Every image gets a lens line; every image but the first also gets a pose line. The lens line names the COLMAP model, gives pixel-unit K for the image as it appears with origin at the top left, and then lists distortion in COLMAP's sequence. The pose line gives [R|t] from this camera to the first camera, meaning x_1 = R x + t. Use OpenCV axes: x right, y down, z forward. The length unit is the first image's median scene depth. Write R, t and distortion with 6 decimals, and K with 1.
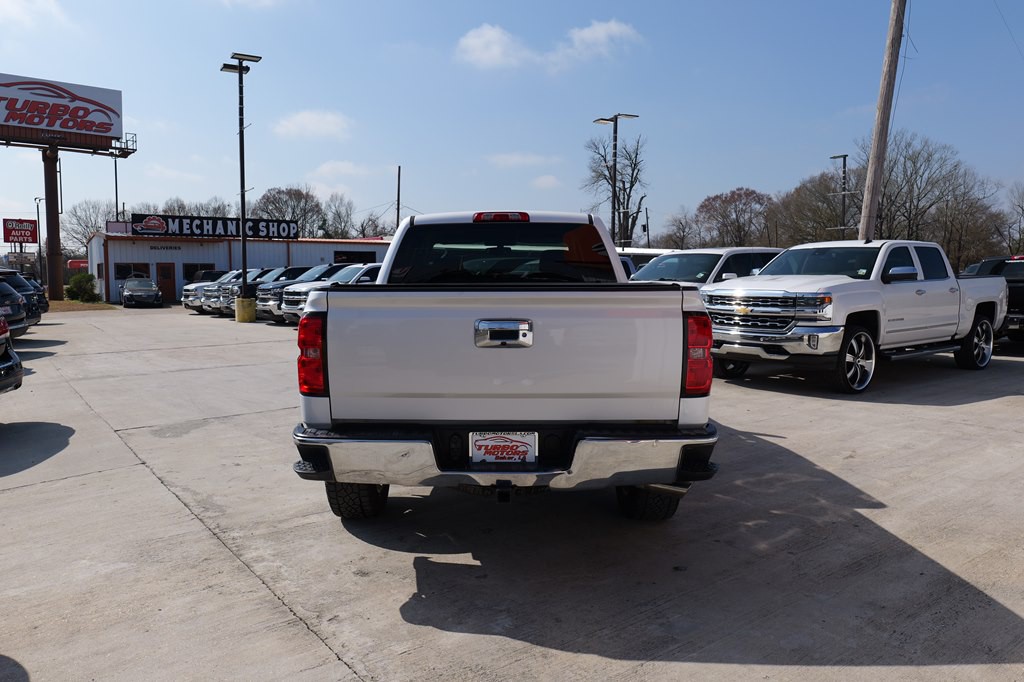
lens RADIAL K [[700.9, 0, 475.3], [0, 700.9, 327.6], [0, 0, 1]] dist [-0.016655, 0.008661]
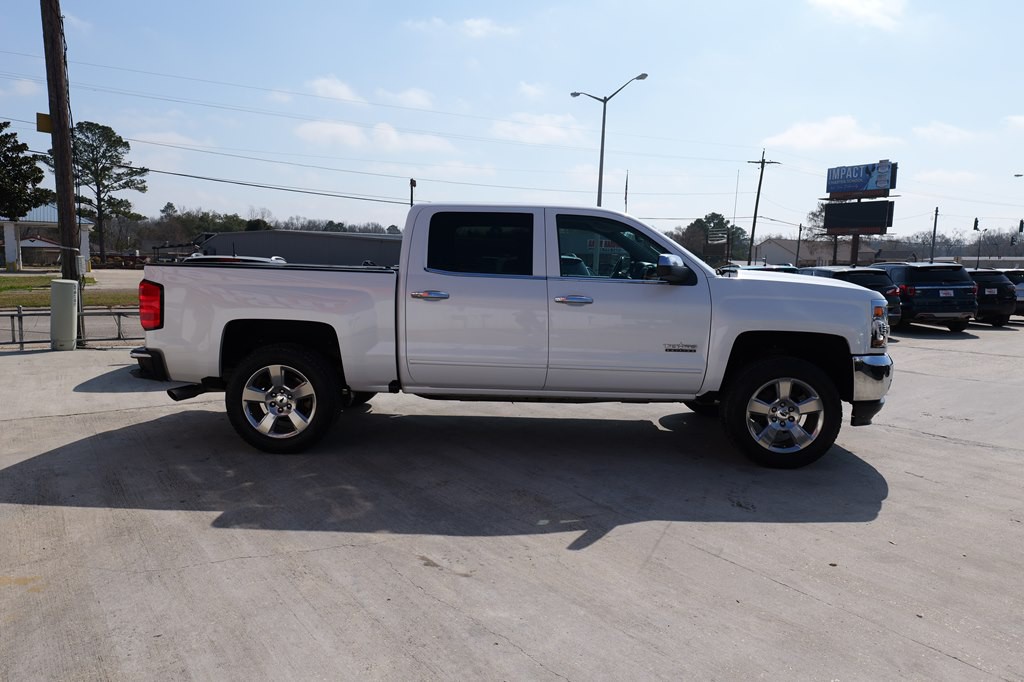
lens RADIAL K [[687.3, 0, 511.6], [0, 687.3, 336.8], [0, 0, 1]] dist [0.000811, -0.003812]
pose [[0.016357, 0.109053, -0.993901, 0.640395], [-0.092498, 0.989937, 0.107096, -0.045873], [0.995579, 0.090182, 0.026280, 0.598408]]
